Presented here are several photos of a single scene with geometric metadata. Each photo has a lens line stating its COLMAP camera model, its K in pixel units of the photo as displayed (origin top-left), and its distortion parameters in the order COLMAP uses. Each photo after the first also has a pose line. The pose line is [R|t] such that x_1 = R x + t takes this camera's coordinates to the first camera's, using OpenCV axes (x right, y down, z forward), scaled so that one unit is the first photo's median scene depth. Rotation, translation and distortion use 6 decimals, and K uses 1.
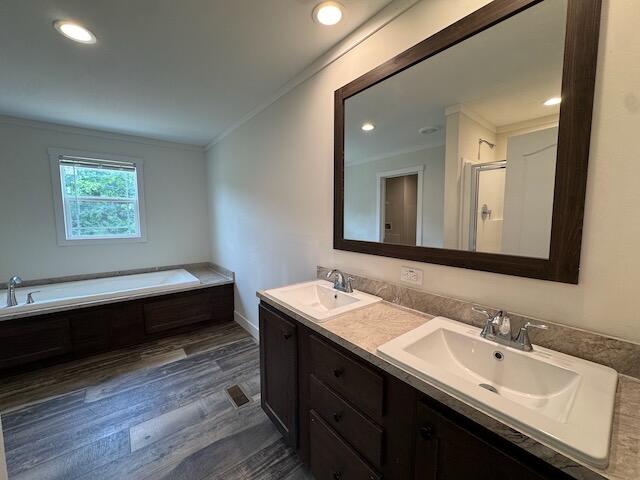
lens RADIAL K [[255.5, 0, 318.2], [0, 255.5, 237.3], [0, 0, 1]] dist [-0.001609, -0.000140]
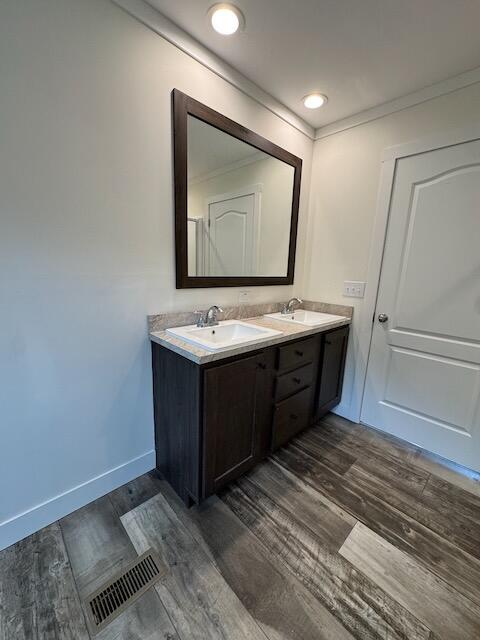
lens RADIAL K [[257.8, 0, 242.8], [0, 257.8, 312.1], [0, 0, 1]] dist [0.008117, -0.000152]
pose [[-0.088040, -0.188131, 0.978190, -0.978312], [0.035158, 0.980804, 0.191798, -0.044754], [-0.995496, 0.051277, -0.079736, 0.998794]]
